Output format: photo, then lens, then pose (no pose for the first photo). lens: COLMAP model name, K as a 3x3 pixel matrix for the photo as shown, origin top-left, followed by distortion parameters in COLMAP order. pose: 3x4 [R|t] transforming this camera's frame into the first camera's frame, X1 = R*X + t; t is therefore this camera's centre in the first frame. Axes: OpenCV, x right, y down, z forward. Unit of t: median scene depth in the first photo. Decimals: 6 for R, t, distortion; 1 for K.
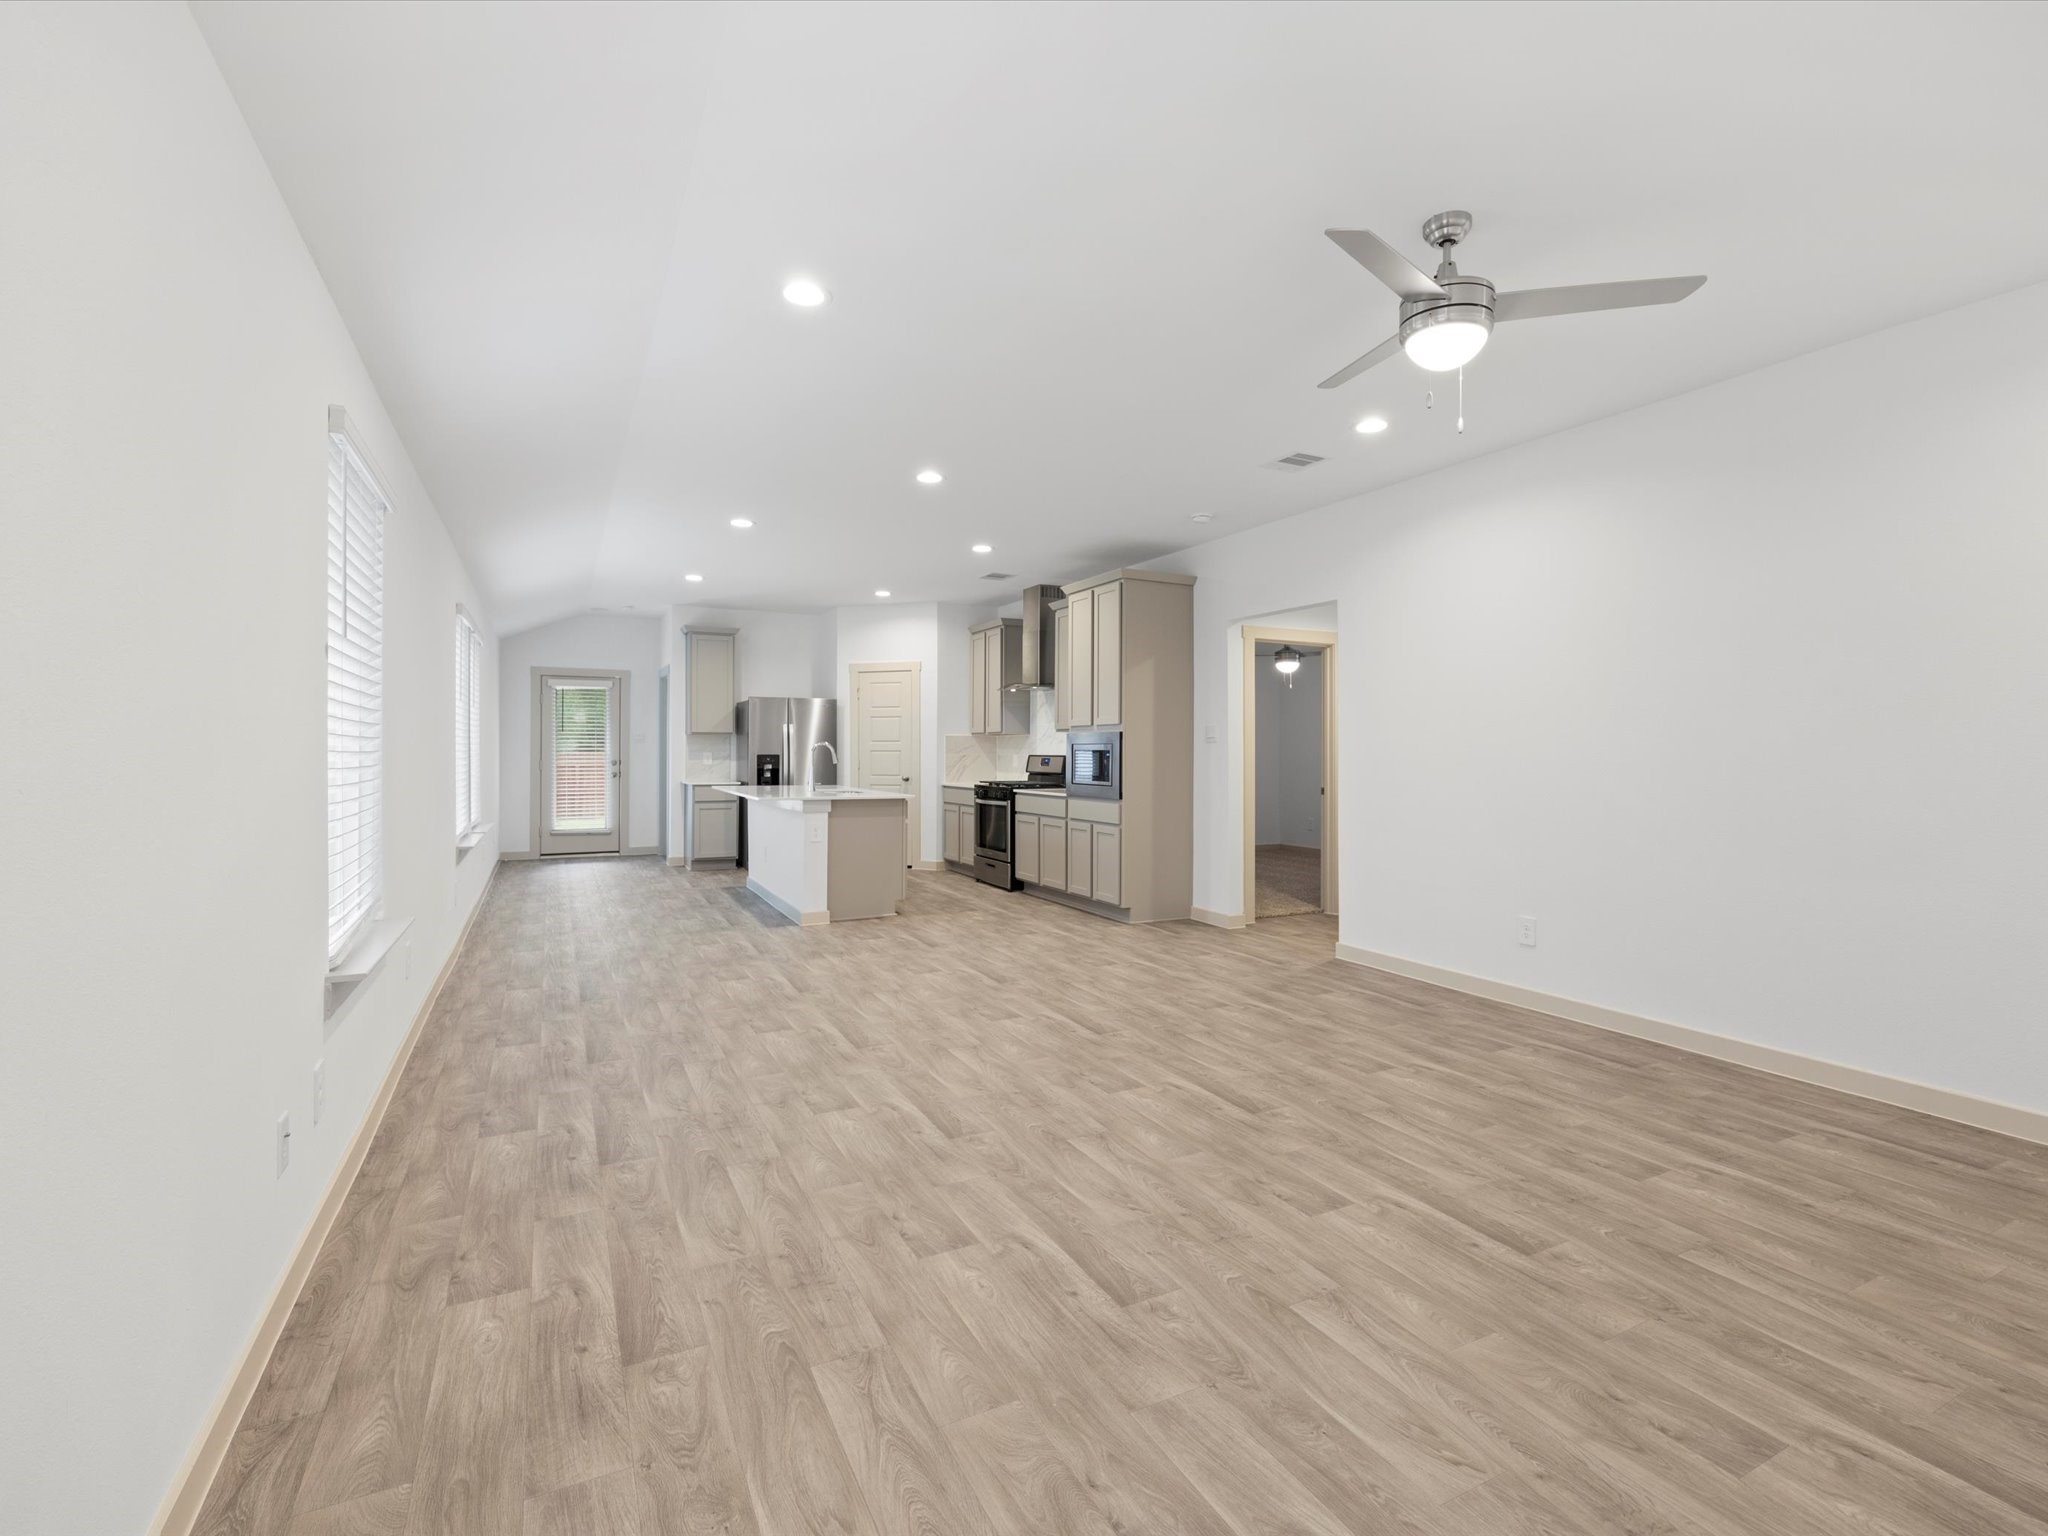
lens RADIAL K [[955.4, 0, 1014.7], [0, 955.4, 785.5], [0, 0, 1]] dist [-0.004945, 0.001422]
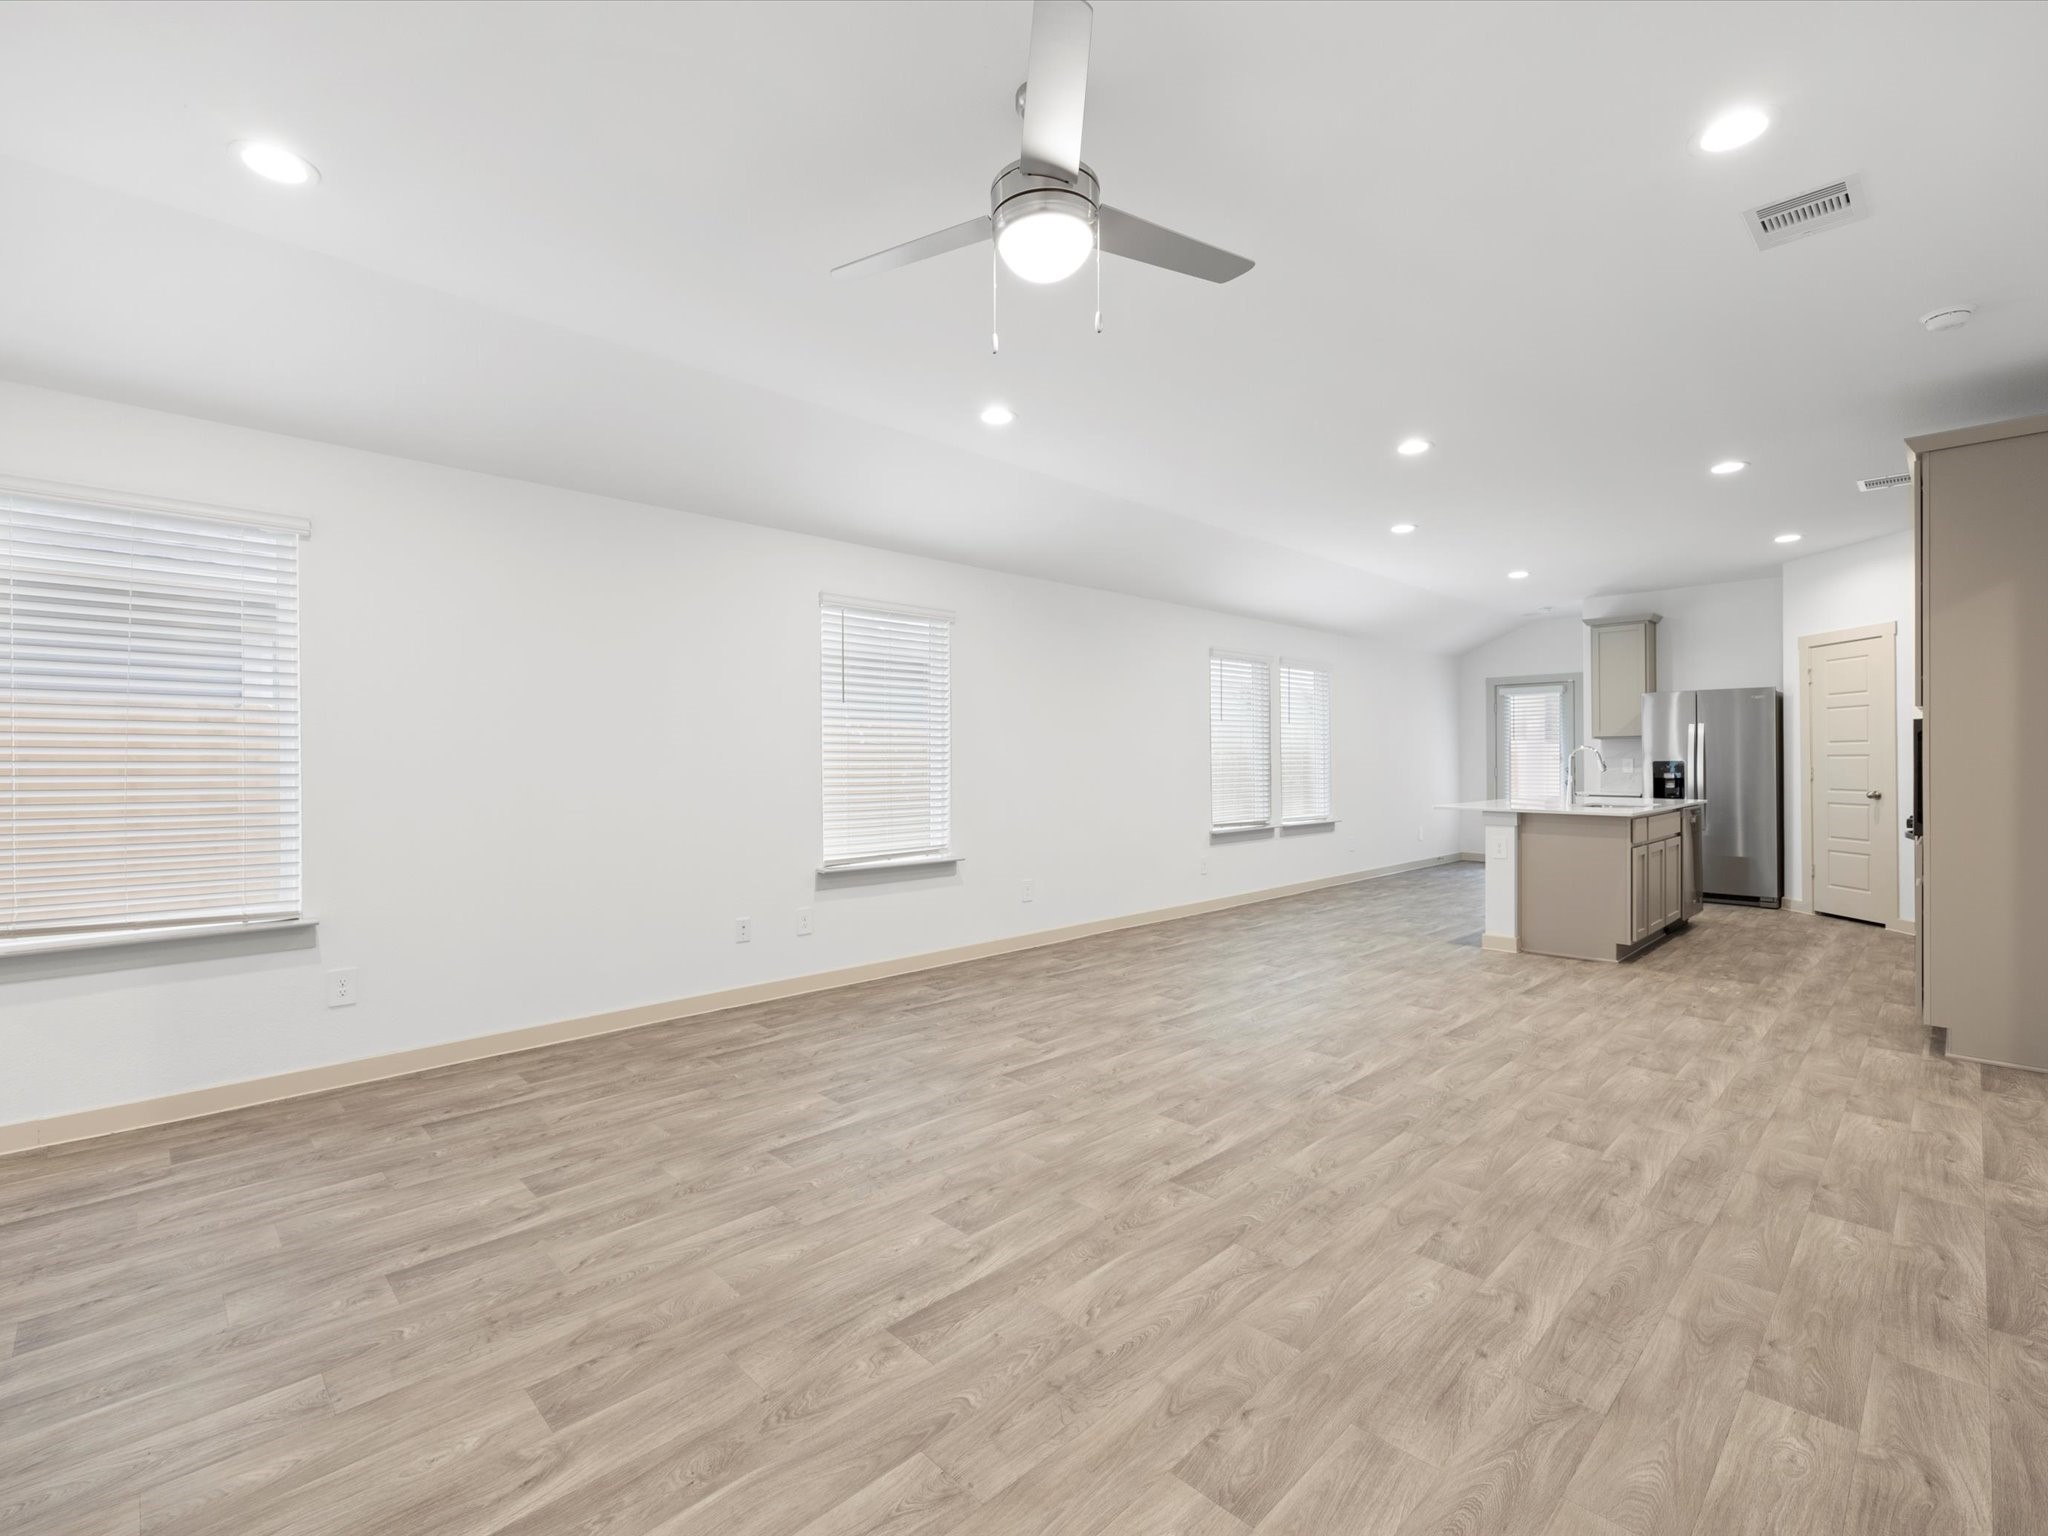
lens RADIAL K [[955.4, 0, 1016.6], [0, 955.4, 752.4], [0, 0, 1]] dist [-0.004945, 0.001422]
pose [[0.267970, -0.013609, -0.963331, 0.855719], [-0.029539, 0.999314, -0.022334, -0.010409], [0.962974, 0.034441, 0.267385, 0.521372]]
